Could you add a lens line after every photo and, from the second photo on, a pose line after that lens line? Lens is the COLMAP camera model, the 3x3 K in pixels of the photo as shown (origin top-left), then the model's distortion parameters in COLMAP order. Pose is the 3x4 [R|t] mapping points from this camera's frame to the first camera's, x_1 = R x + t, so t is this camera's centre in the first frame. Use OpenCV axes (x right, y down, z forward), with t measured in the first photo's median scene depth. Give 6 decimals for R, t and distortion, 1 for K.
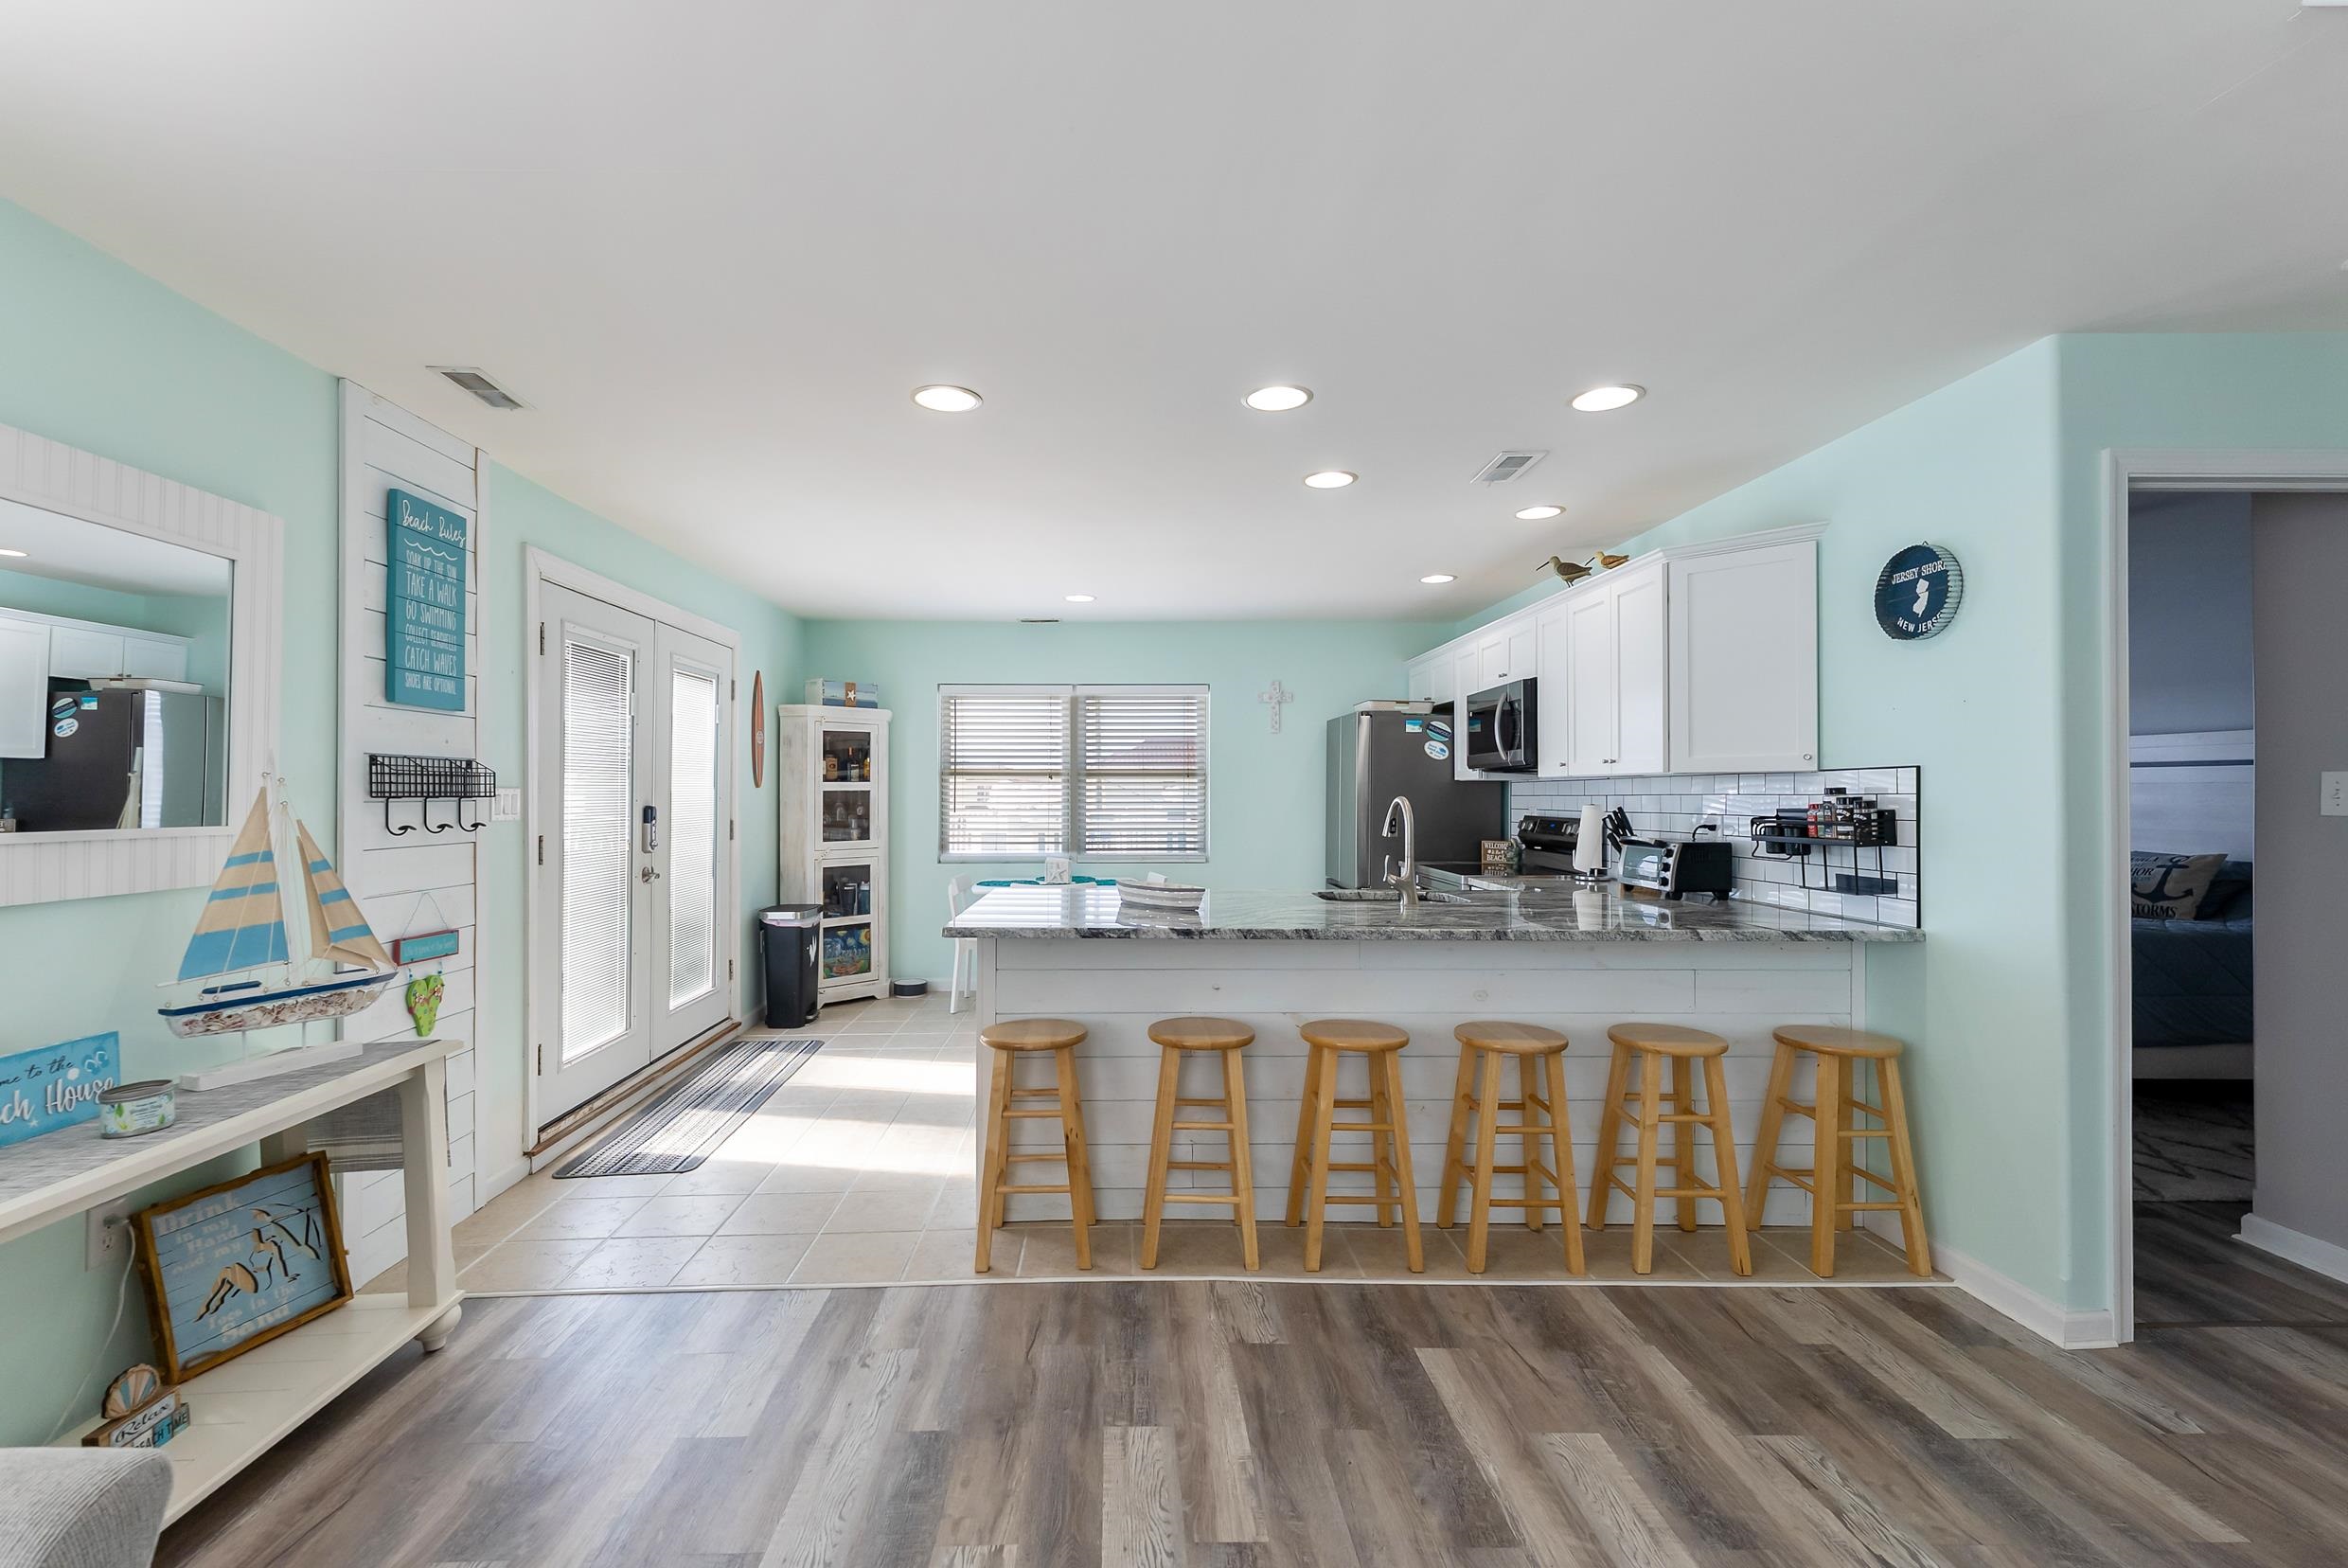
lens RADIAL K [[1036.4, 0, 1118.8], [0, 1036.4, 791.3], [0, 0, 1]] dist [-0.003059, -0.000224]
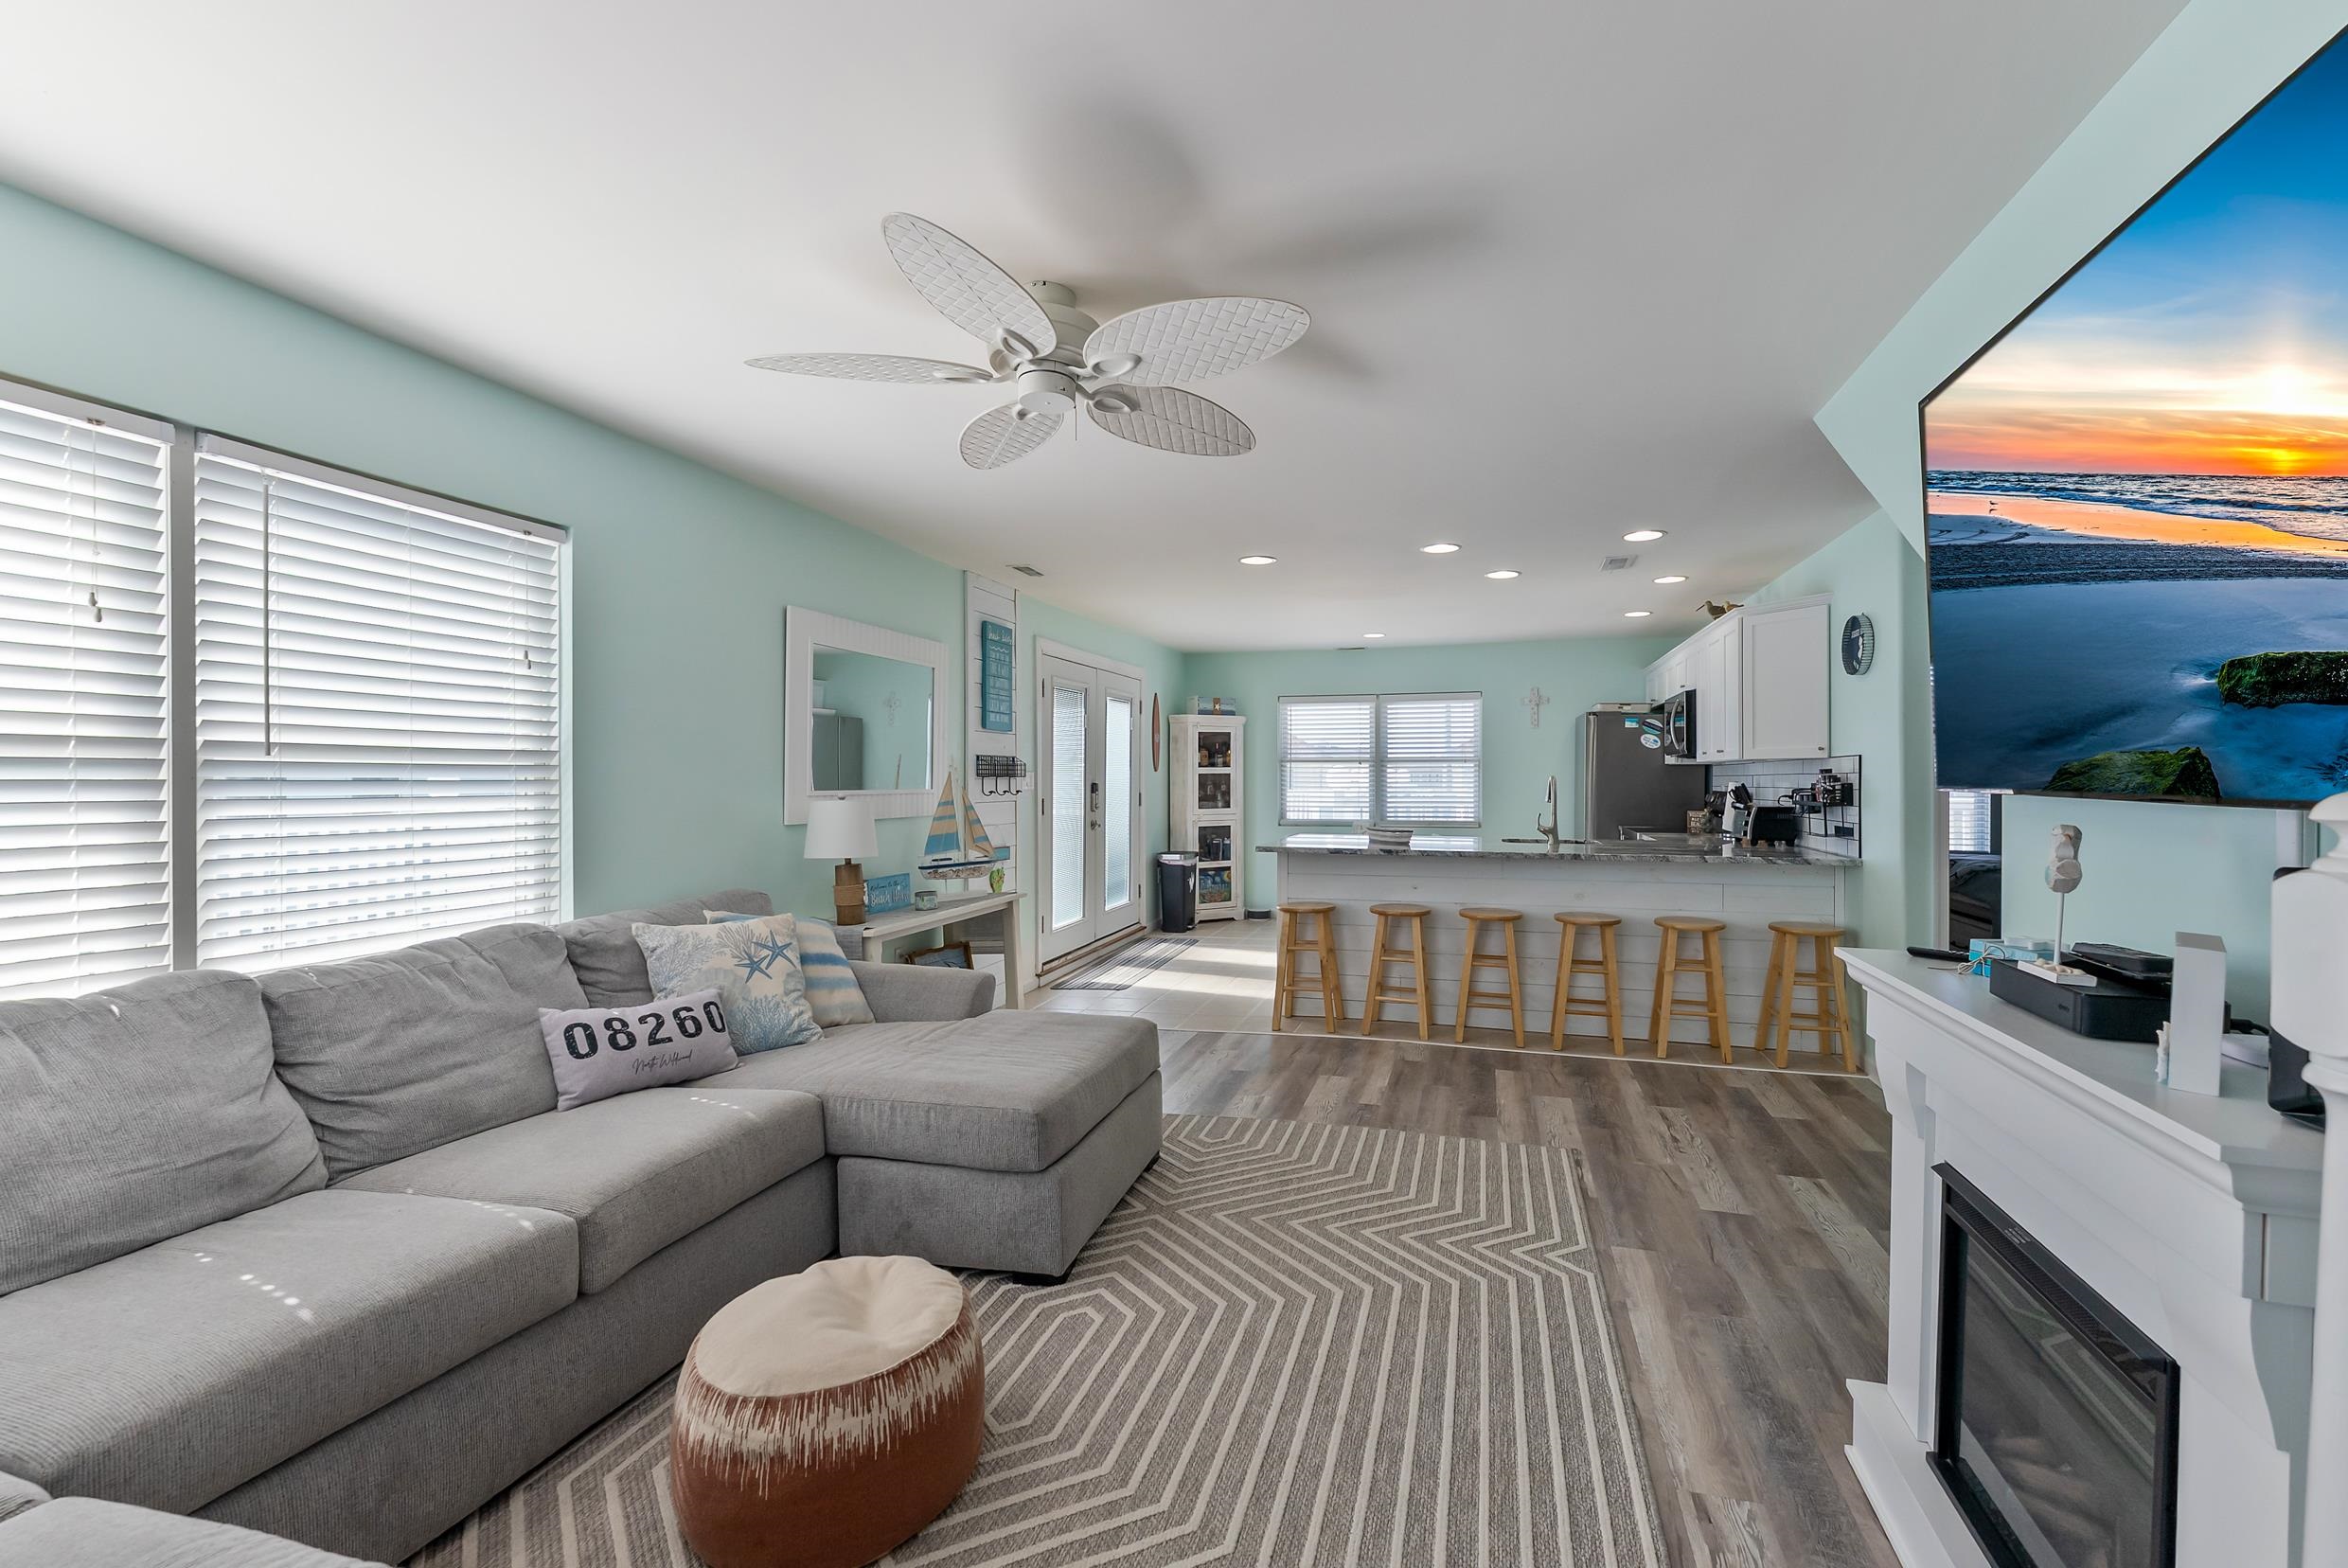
lens RADIAL K [[982.8, 0, 1227.2], [0, 982.8, 782.9], [0, 0, 1]] dist [0.001824, -0.000235]
pose [[0.967417, -0.000059, -0.253187, 0.170055], [0.002085, 0.999968, 0.007734, 0.003414], [0.253178, -0.008010, 0.967387, -0.536116]]
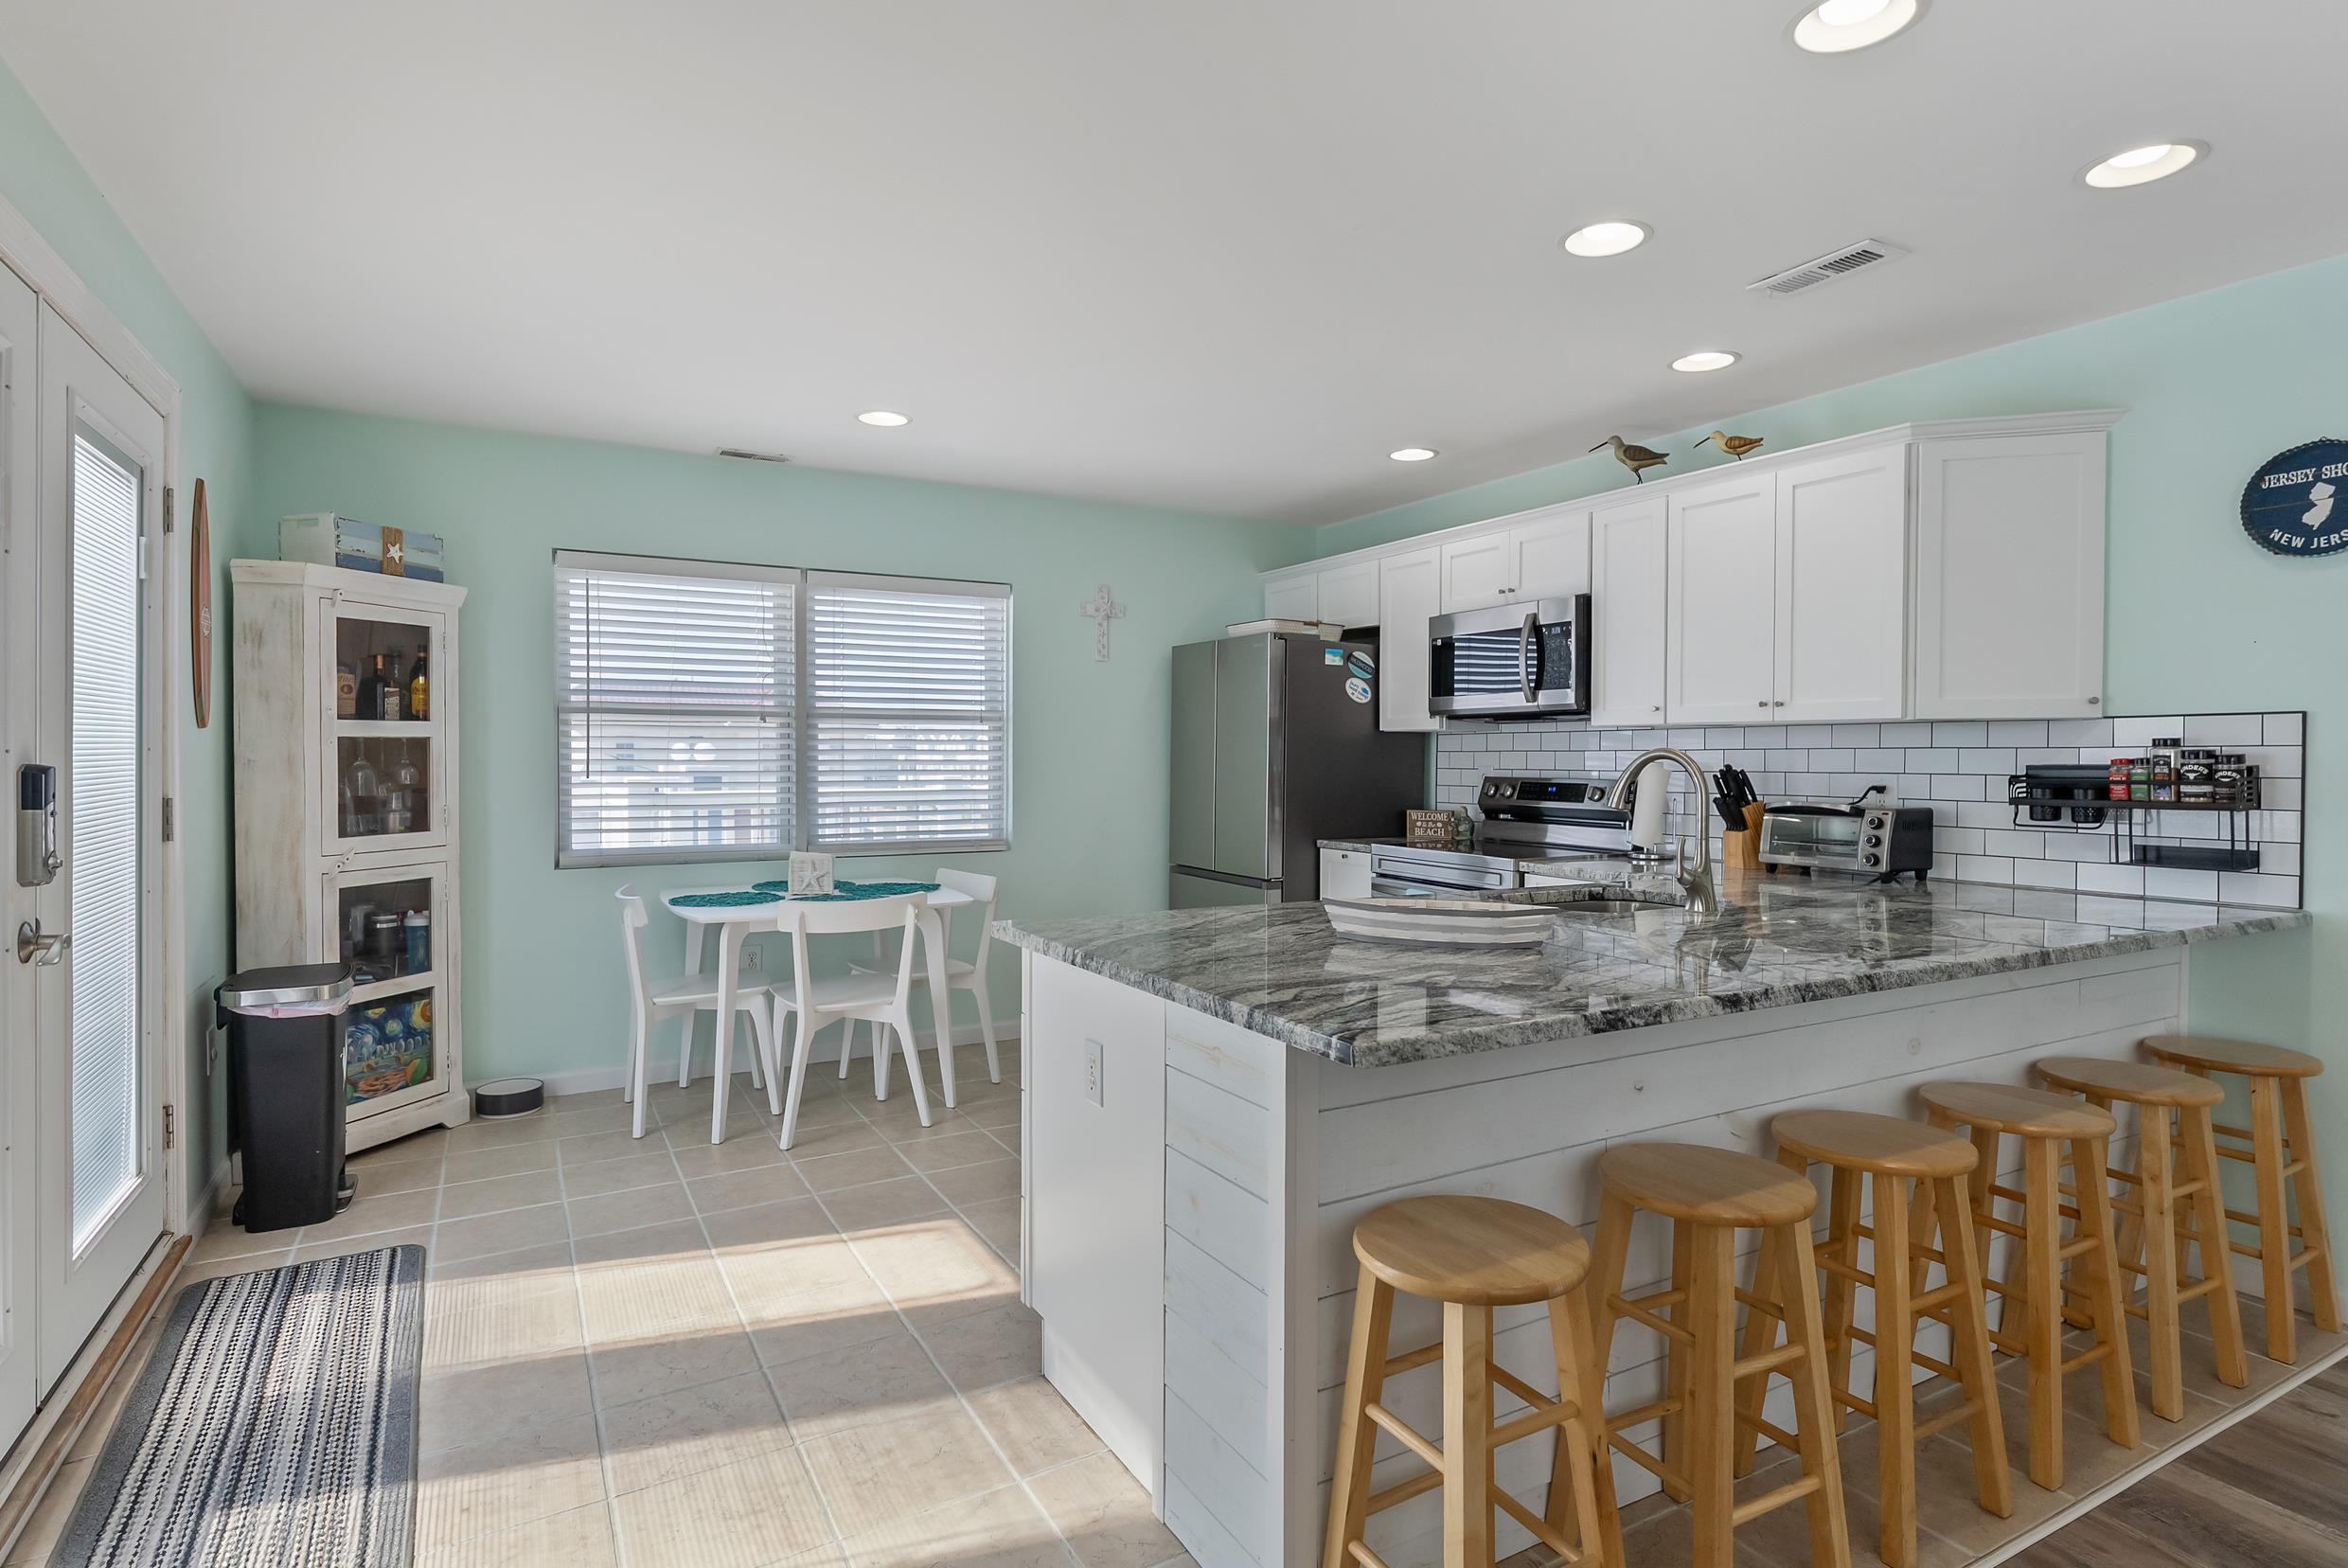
lens RADIAL K [[1234.1, 0, 1228.2], [0, 1234.1, 781.6], [0, 0, 1]] dist [0.001187, 0.000234]
pose [[0.867135, -0.008309, 0.498004, -0.354075], [-0.004137, 0.999706, 0.023883, 0.008569], [-0.498056, -0.022770, 0.866846, 0.444664]]
